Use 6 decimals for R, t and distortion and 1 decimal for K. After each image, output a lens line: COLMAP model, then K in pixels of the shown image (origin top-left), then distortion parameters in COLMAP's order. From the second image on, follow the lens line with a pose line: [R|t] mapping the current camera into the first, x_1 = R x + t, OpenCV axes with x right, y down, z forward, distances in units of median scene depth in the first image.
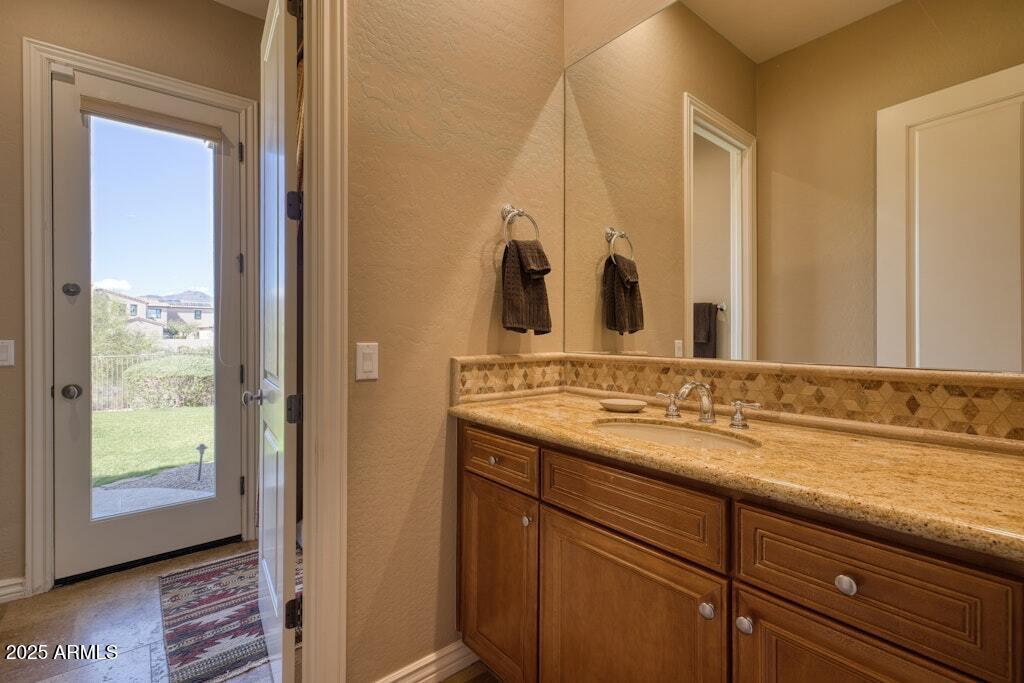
lens RADIAL K [[447.4, 0, 504.0], [0, 447.4, 333.4], [0, 0, 1]] dist [0.008127, -0.001113]
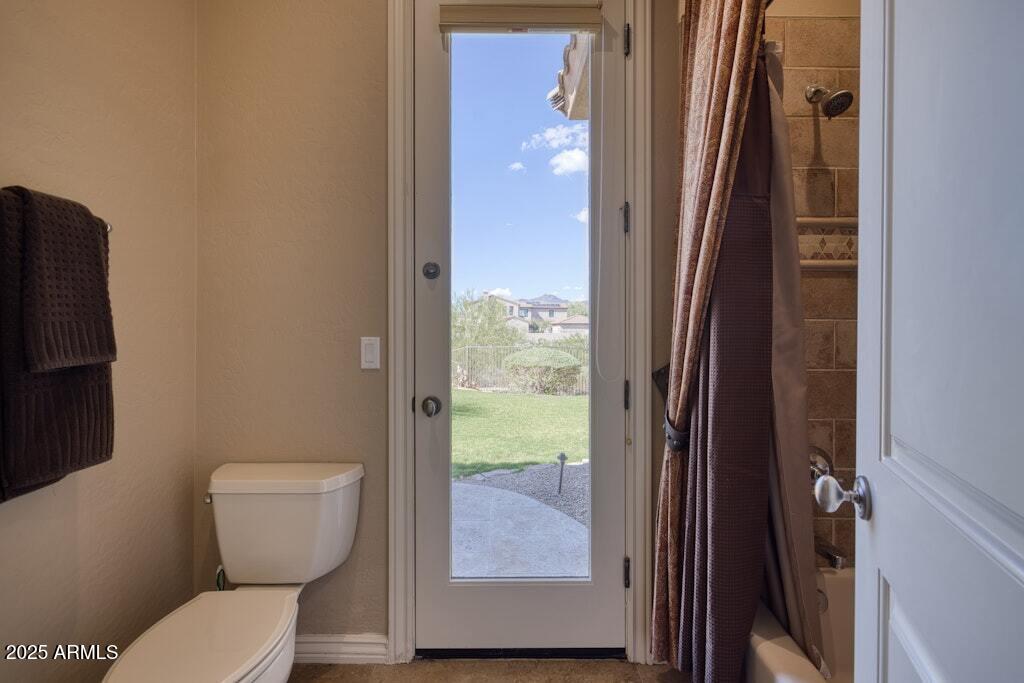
lens RADIAL K [[447.4, 0, 512.9], [0, 447.4, 334.8], [0, 0, 1]] dist [0.008127, -0.001113]
pose [[0.774590, 0.011141, -0.632365, -0.310434], [-0.002713, 0.999894, 0.014293, -0.000880], [0.632458, -0.009356, 0.774538, 0.412824]]
